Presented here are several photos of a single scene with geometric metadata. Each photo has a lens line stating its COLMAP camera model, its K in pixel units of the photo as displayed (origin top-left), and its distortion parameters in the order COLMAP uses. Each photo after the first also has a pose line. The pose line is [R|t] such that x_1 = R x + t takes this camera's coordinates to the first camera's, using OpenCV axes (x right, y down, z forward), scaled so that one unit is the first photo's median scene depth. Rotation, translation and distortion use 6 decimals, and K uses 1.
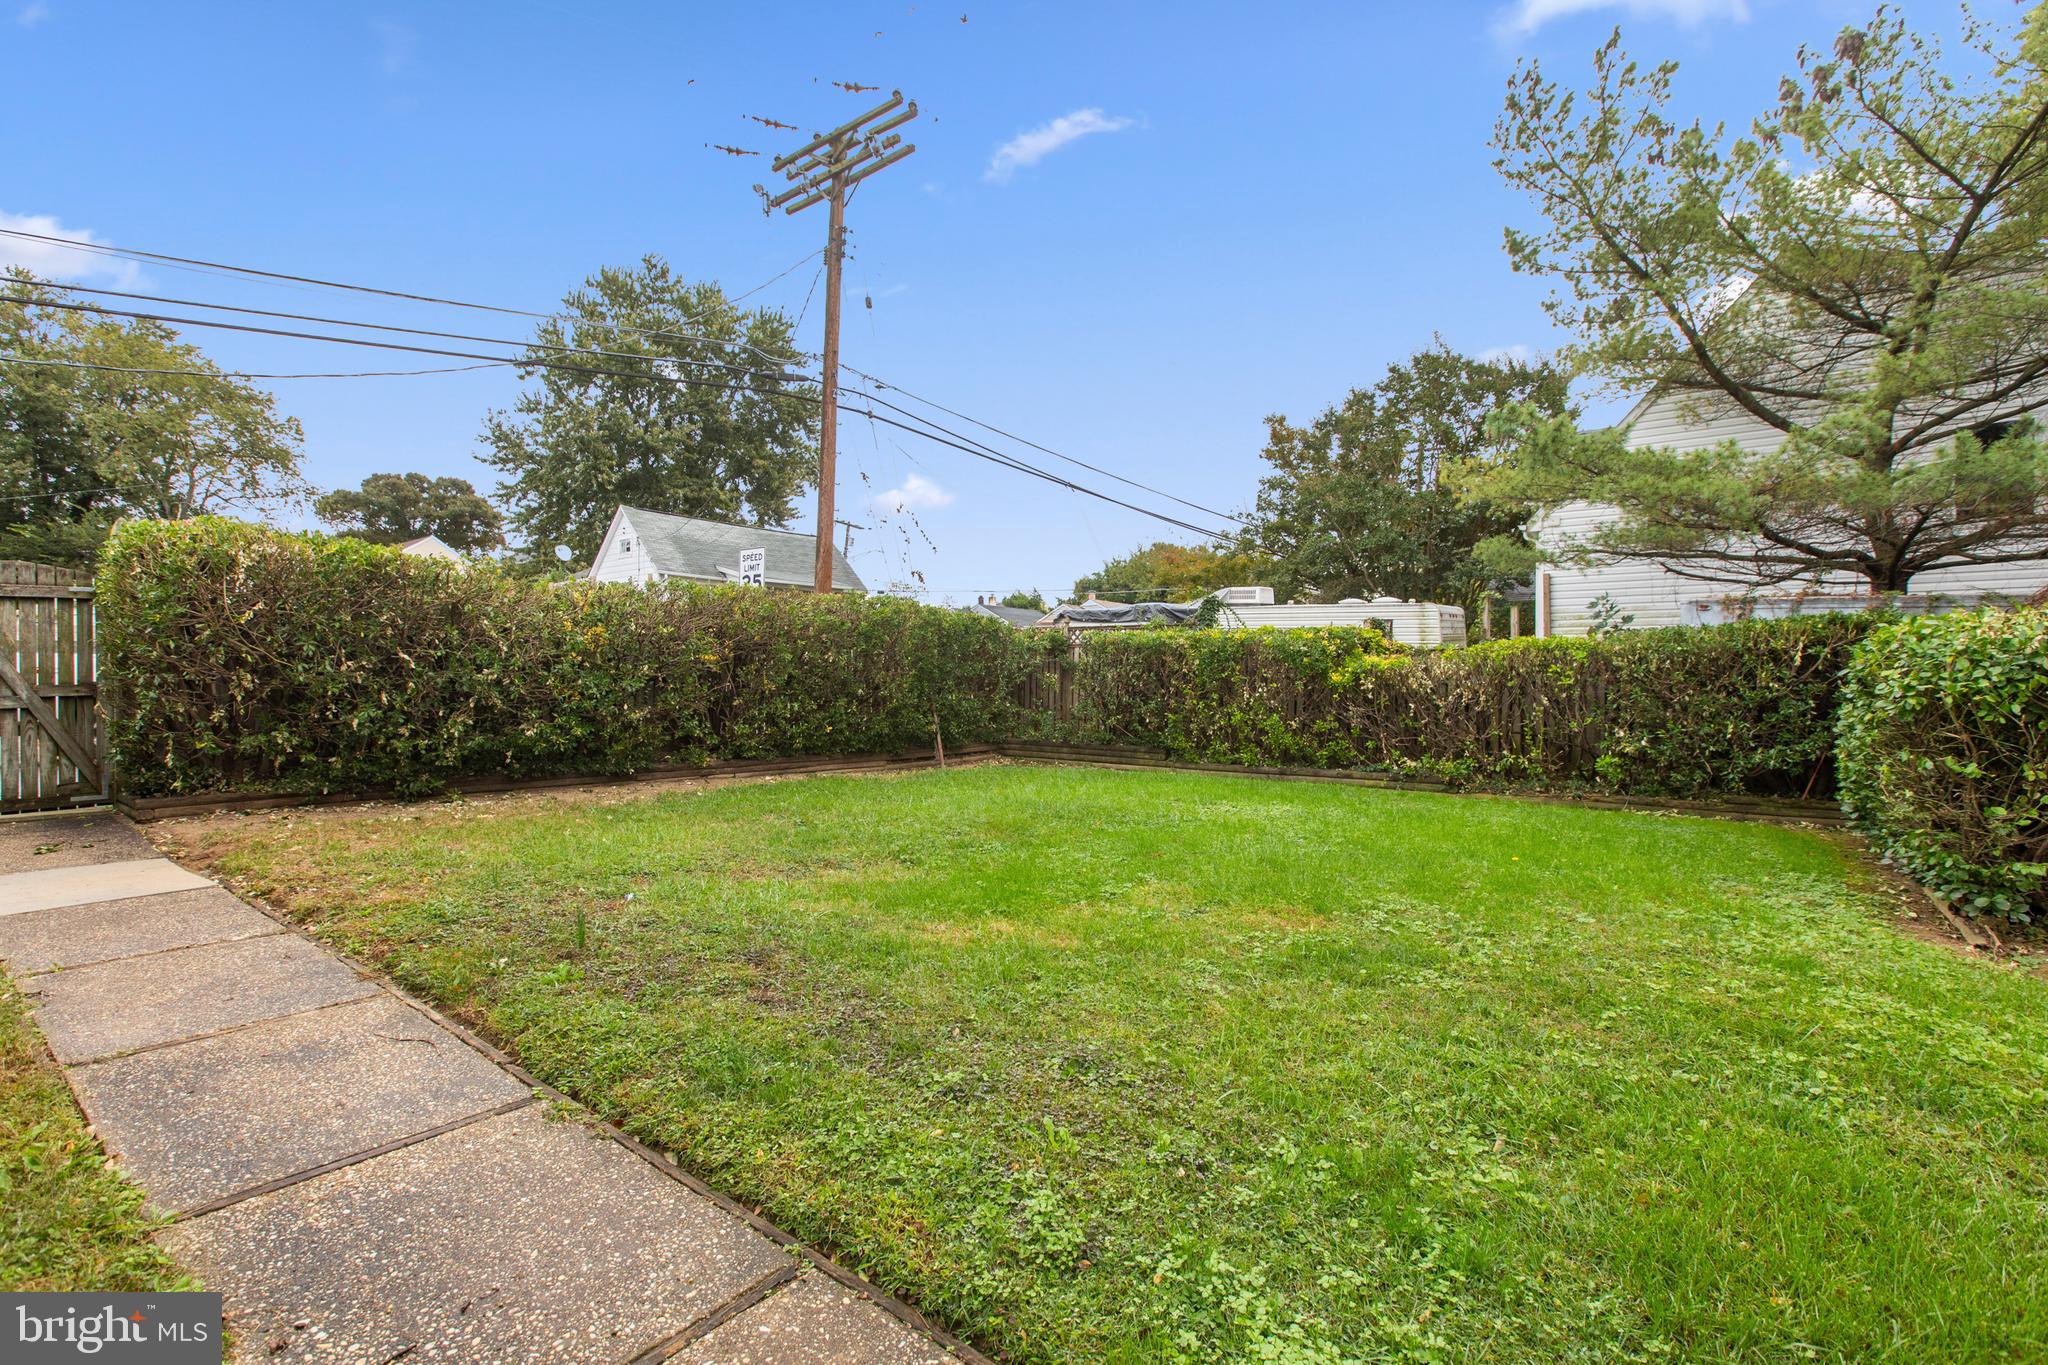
lens RADIAL K [[925.9, 0, 1035.4], [0, 925.9, 677.0], [0, 0, 1]] dist [0.002503, 0.000391]
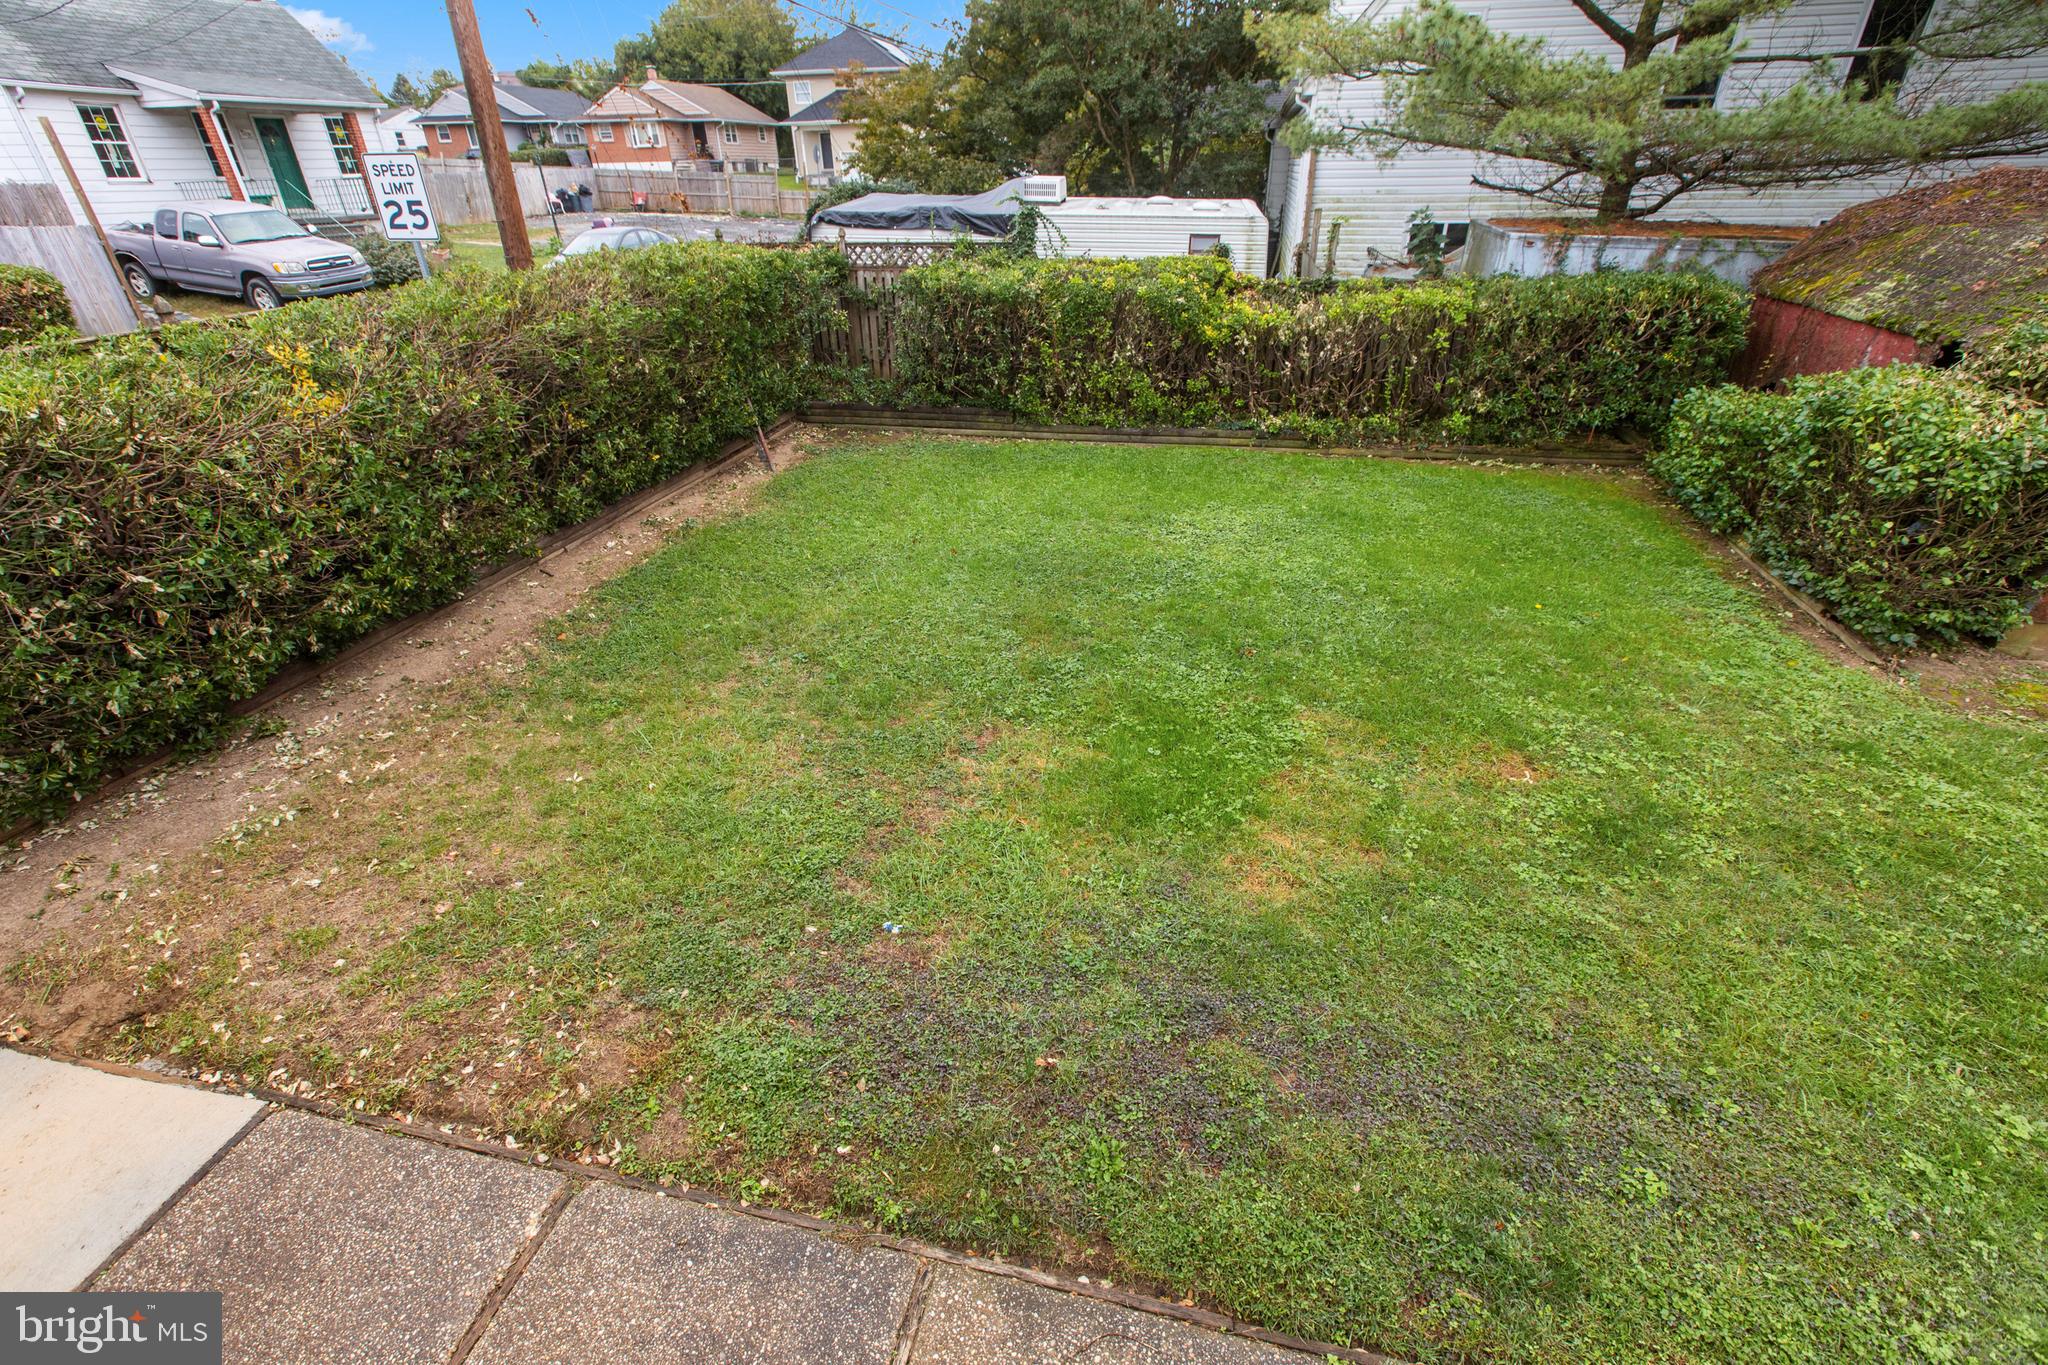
lens RADIAL K [[925.9, 0, 1035.4], [0, 925.9, 677.0], [0, 0, 1]] dist [0.002503, 0.000391]
pose [[0.907384, -0.218965, 0.358760, -0.223892], [0.016498, 0.871473, 0.490166, -0.140582], [-0.419979, -0.438850, 0.794373, 0.149994]]
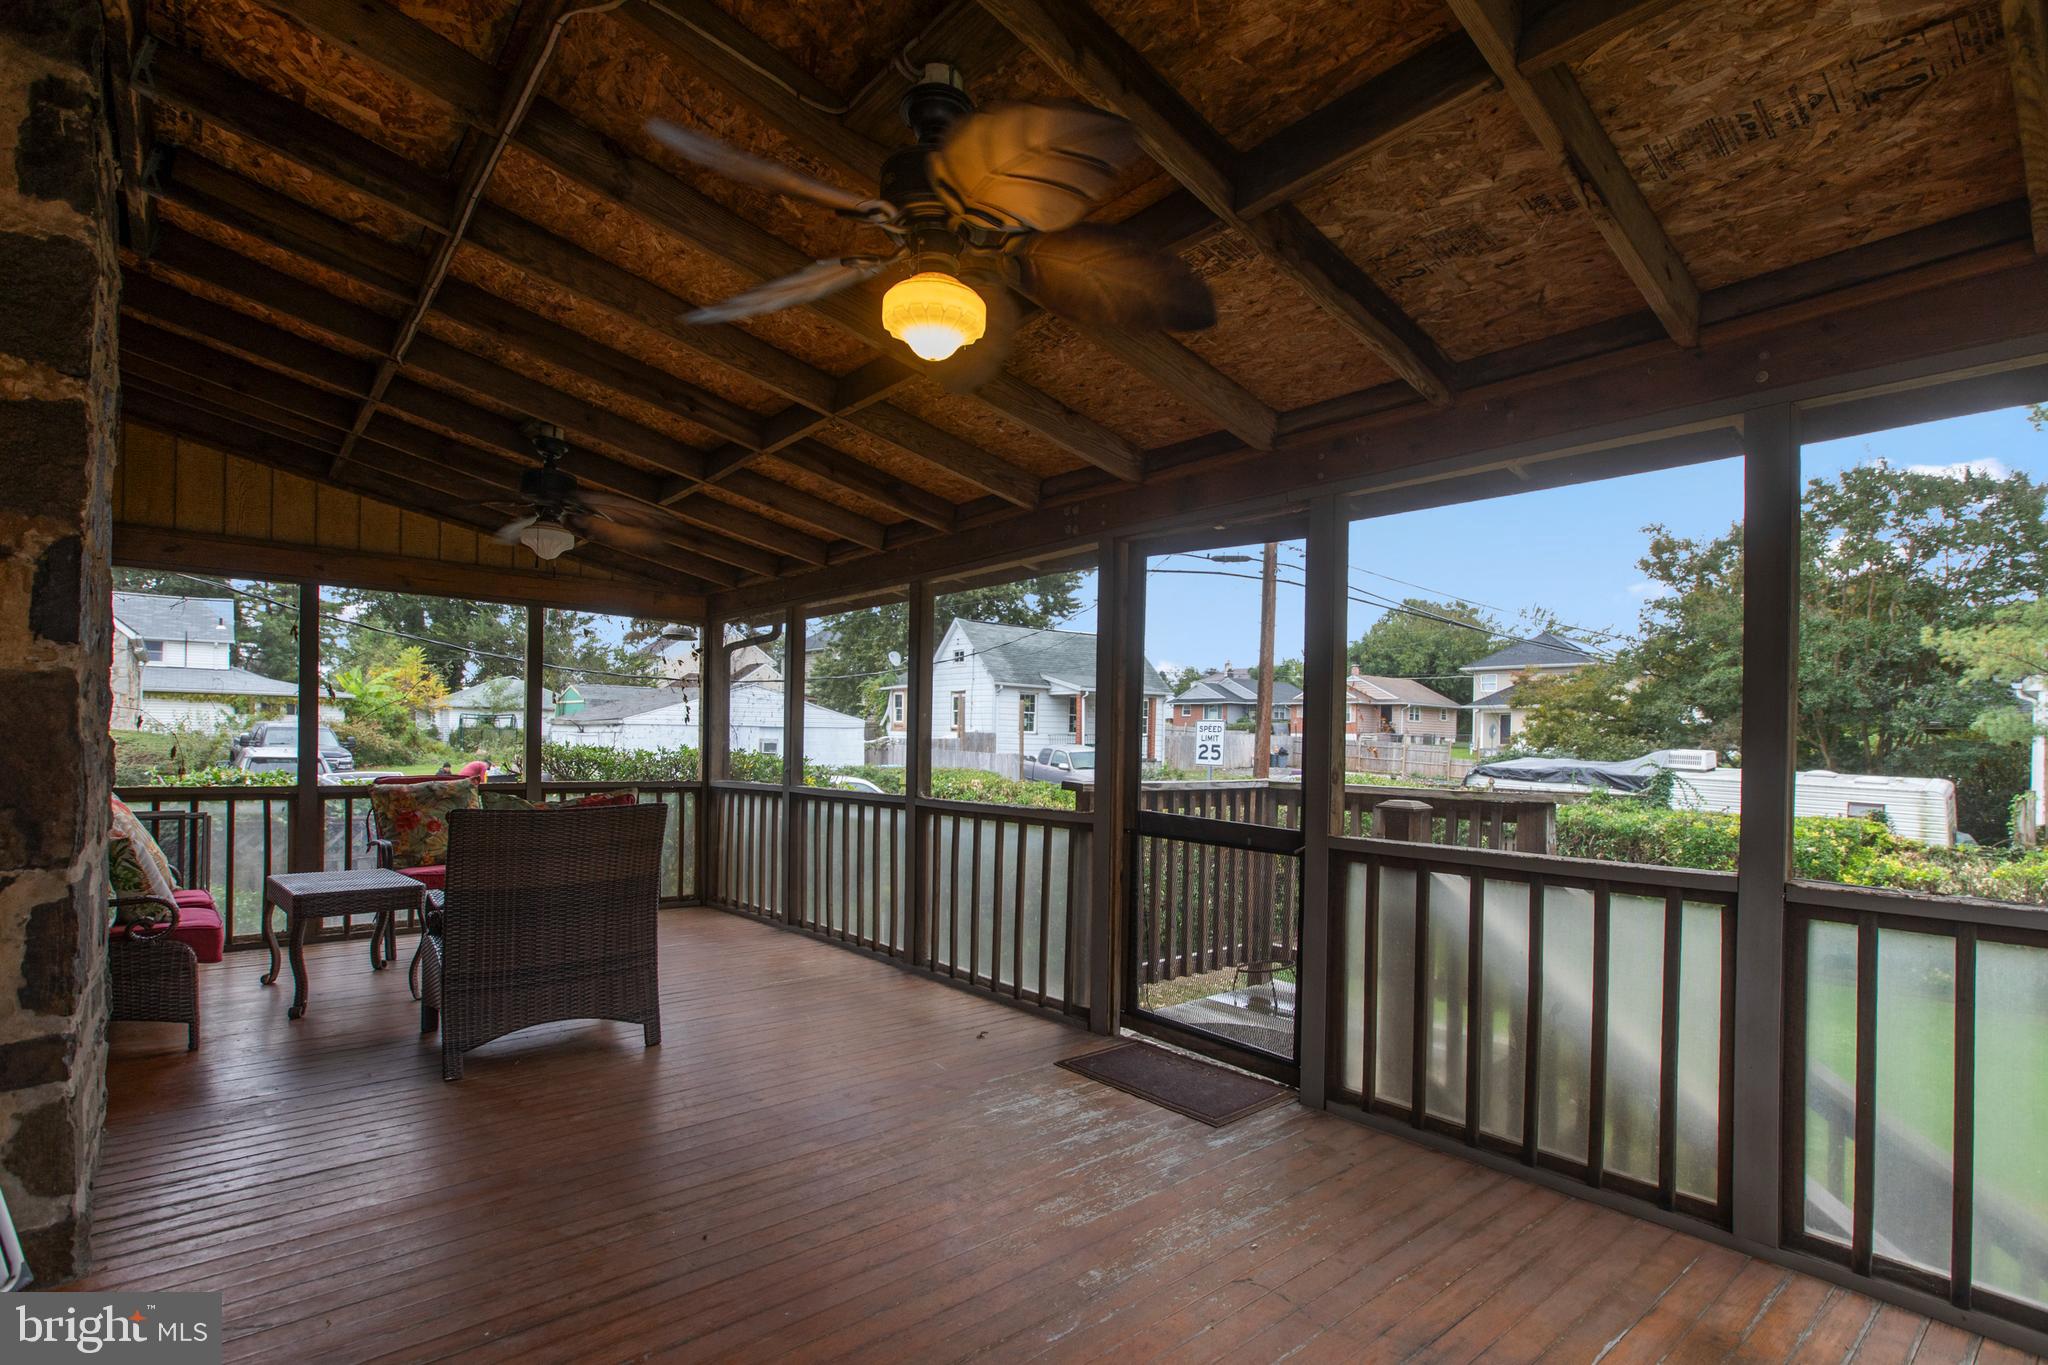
lens RADIAL K [[966.1, 0, 1009.2], [0, 966.1, 750.7], [0, 0, 1]] dist [0.005239, 0.000047]
pose [[0.971601, 0.019926, -0.235785, -0.285419], [-0.015402, 0.999661, 0.021014, -0.132820], [0.236123, -0.016786, 0.971578, -0.216433]]
